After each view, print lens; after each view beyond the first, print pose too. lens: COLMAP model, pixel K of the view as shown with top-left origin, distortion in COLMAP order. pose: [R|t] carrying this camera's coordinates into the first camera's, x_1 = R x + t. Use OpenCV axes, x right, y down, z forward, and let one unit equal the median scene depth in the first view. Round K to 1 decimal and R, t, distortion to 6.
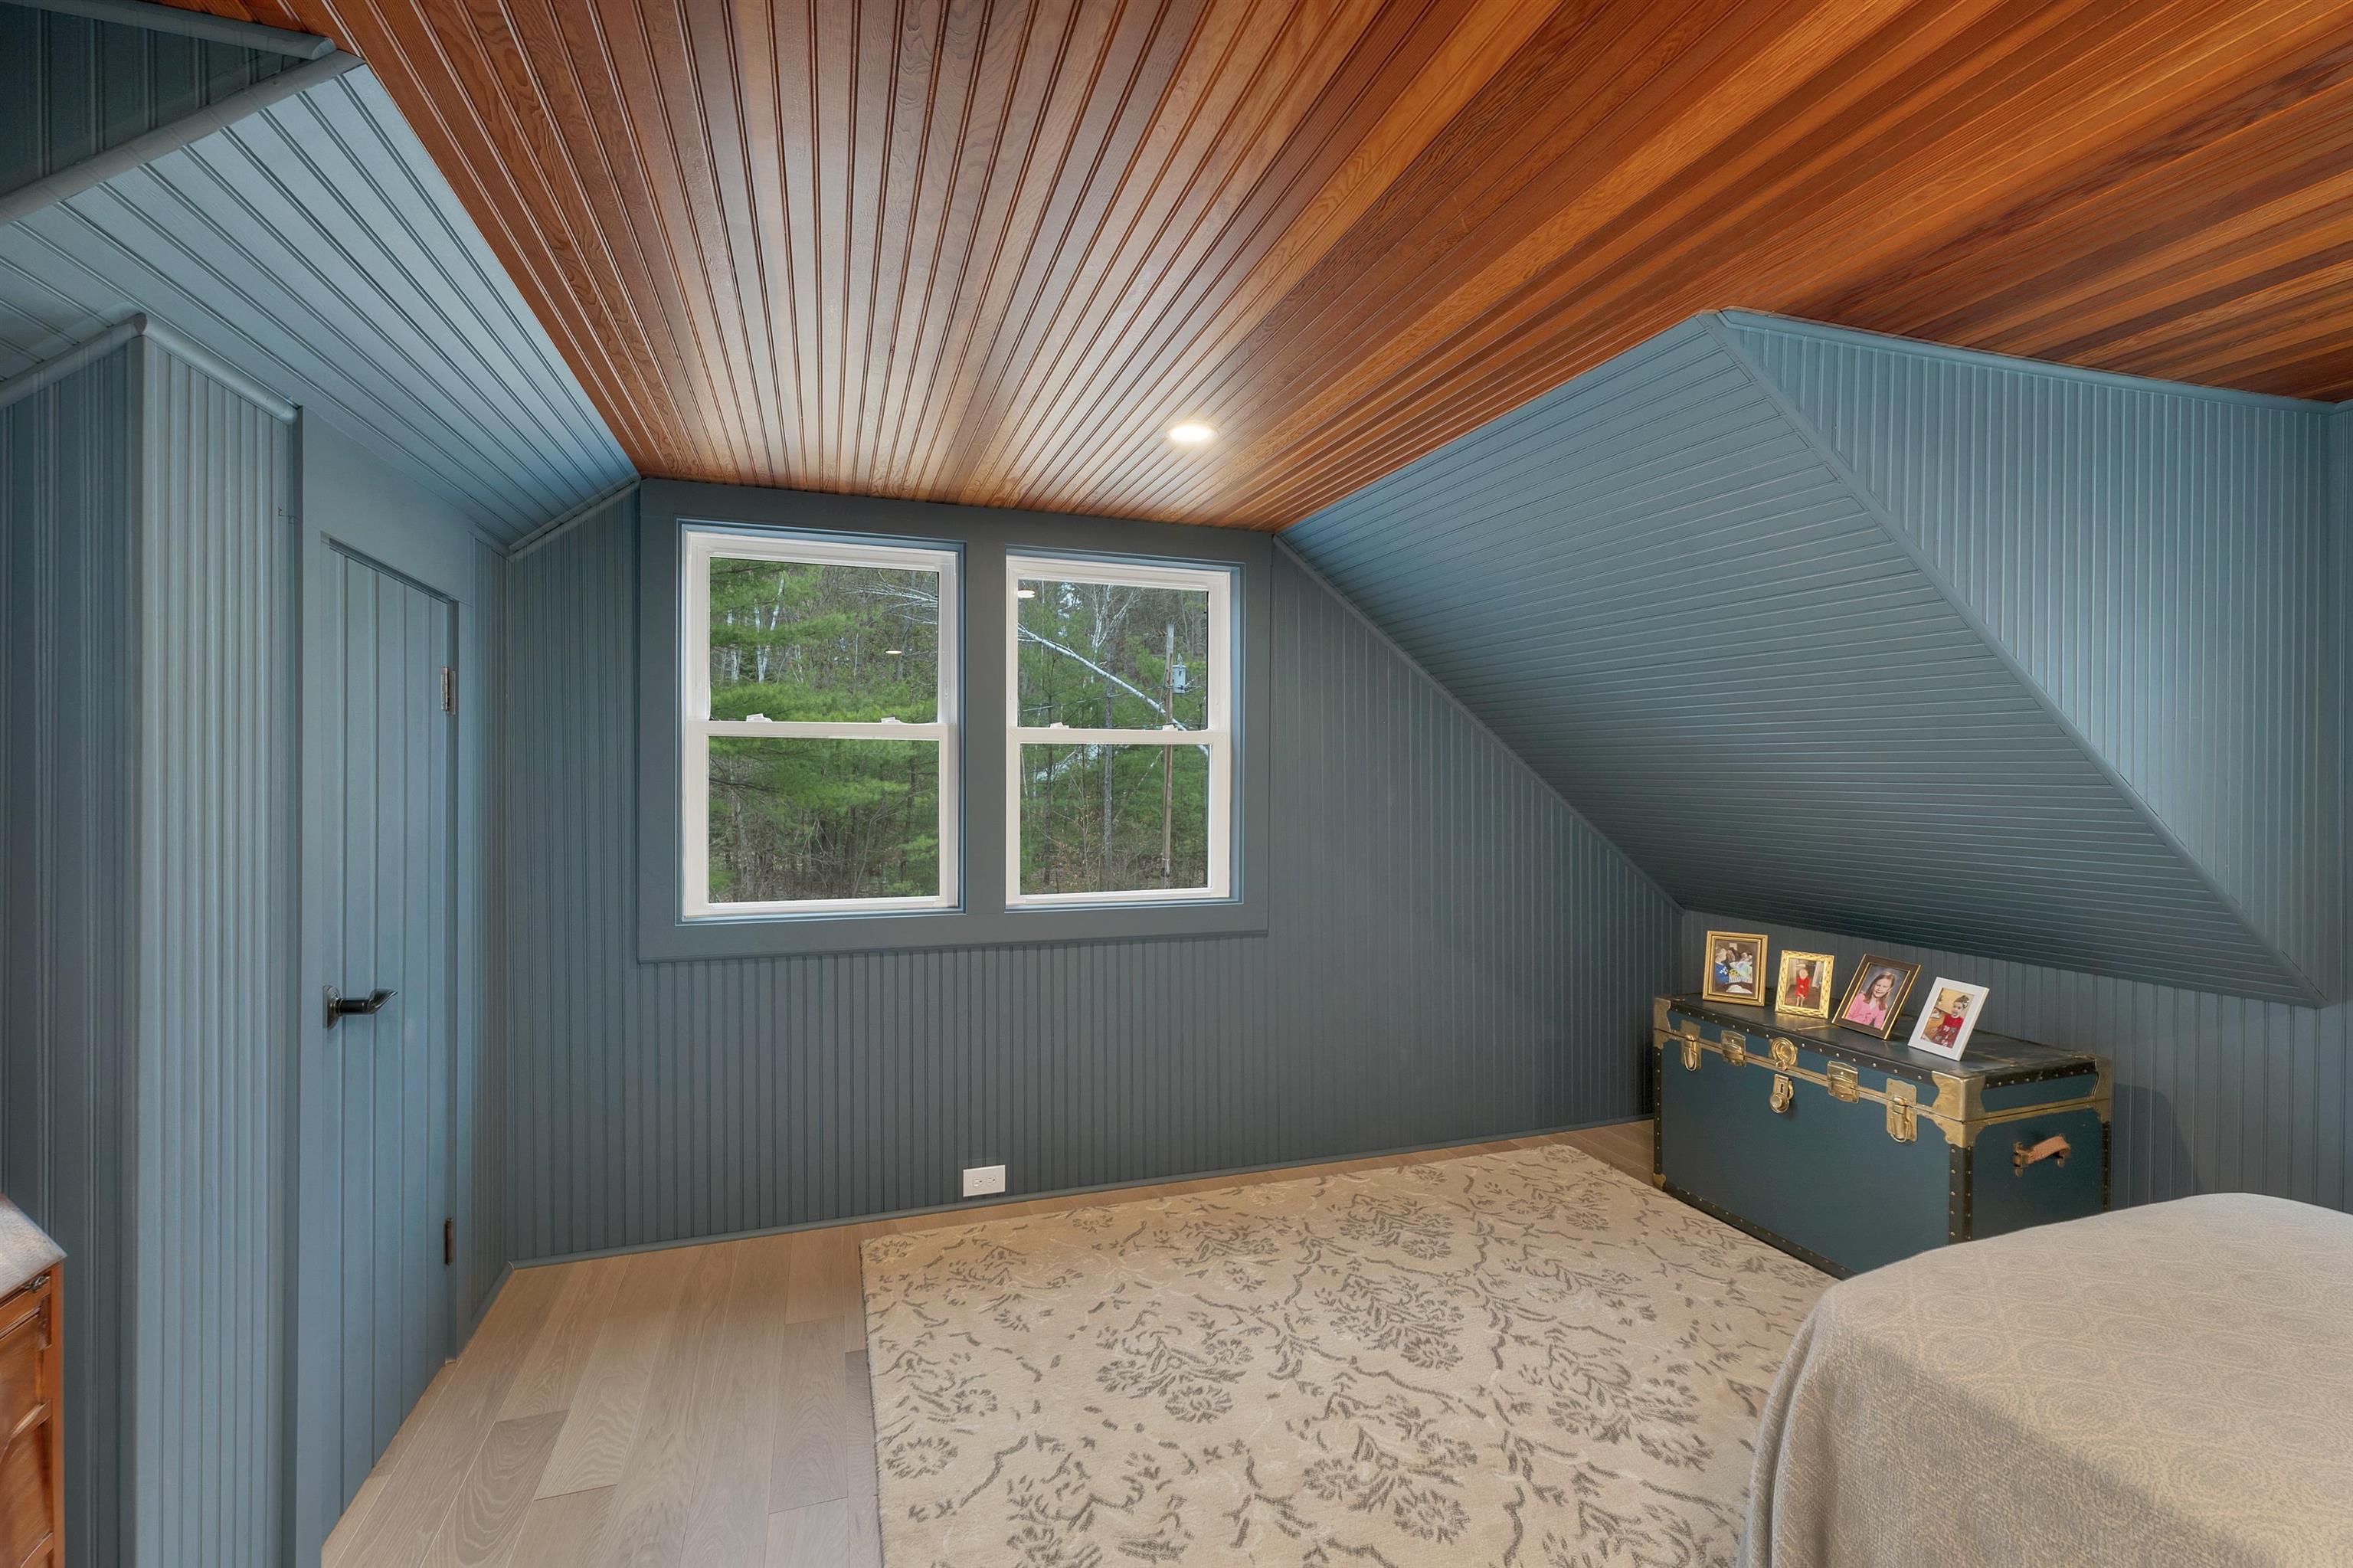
lens RADIAL K [[1004.3, 0, 1167.6], [0, 1004.3, 794.6], [0, 0, 1]] dist [0.001315, 0.000135]
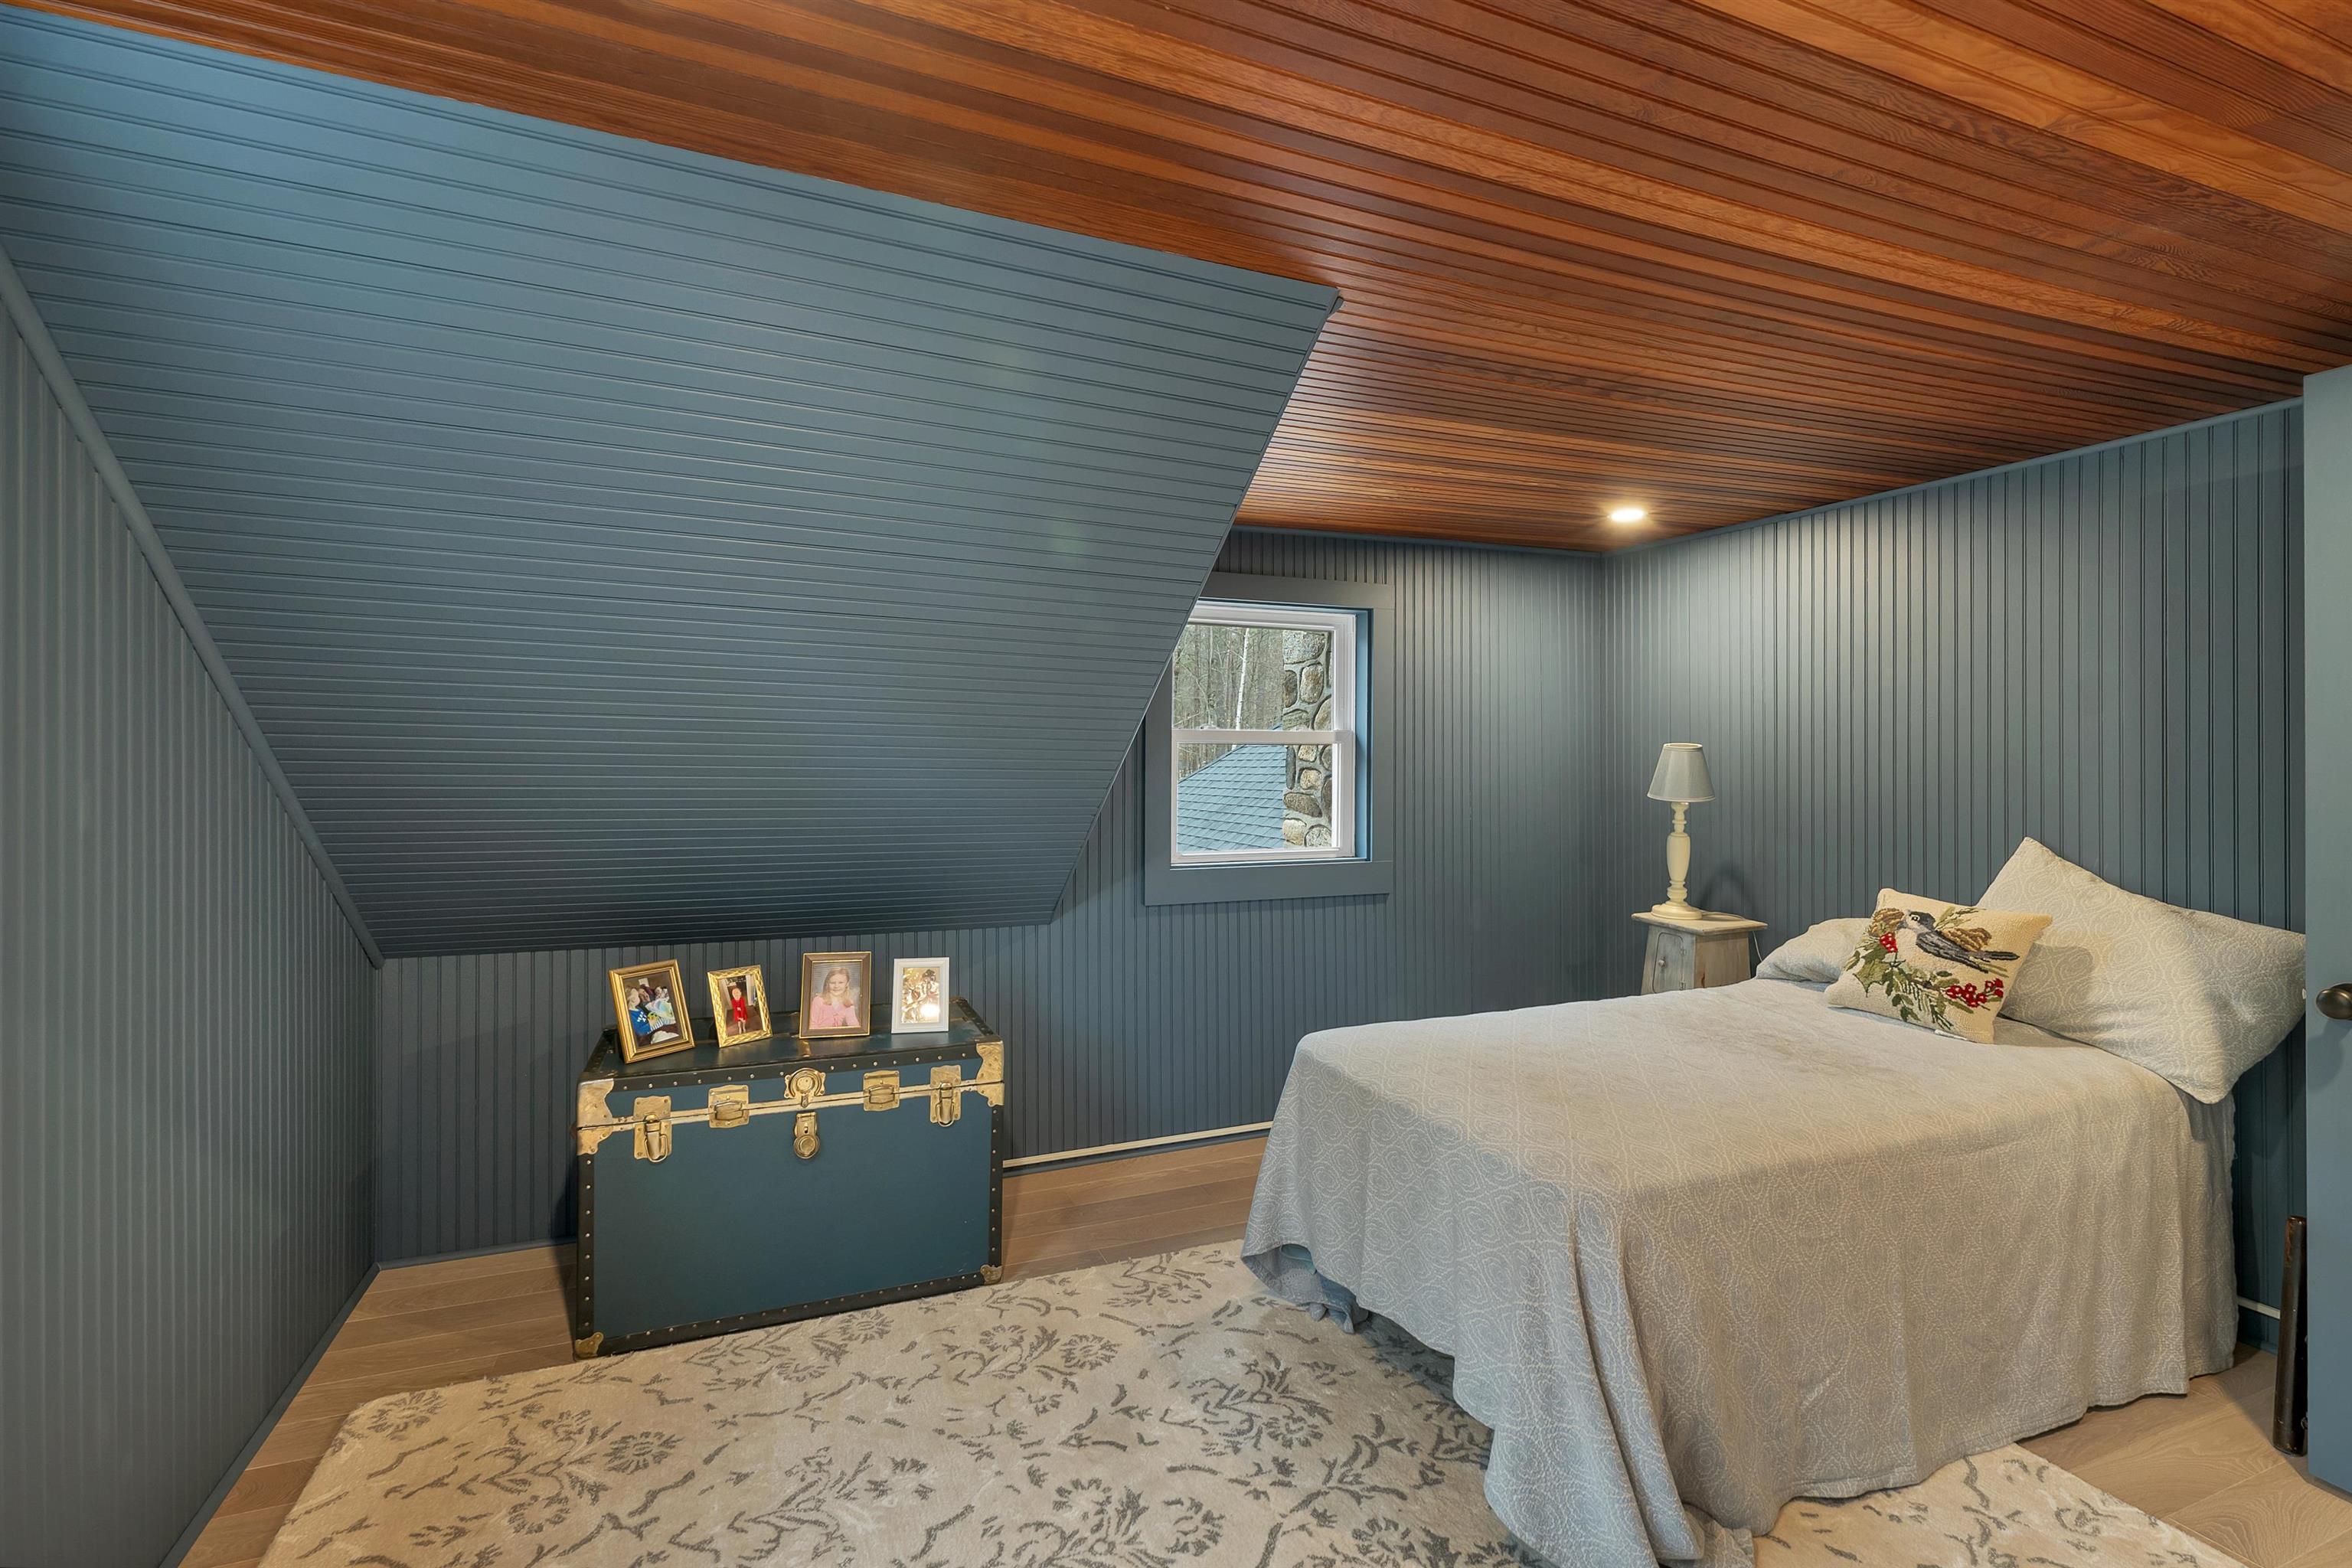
lens RADIAL K [[1031.0, 0, 1165.4], [0, 1031.0, 762.0], [0, 0, 1]] dist [0.000403, -0.000058]
pose [[-0.052723, 0.000844, 0.998609, -0.287759], [0.011473, 0.999934, -0.000240, -0.014434], [-0.998543, 0.011444, -0.052729, 0.768165]]
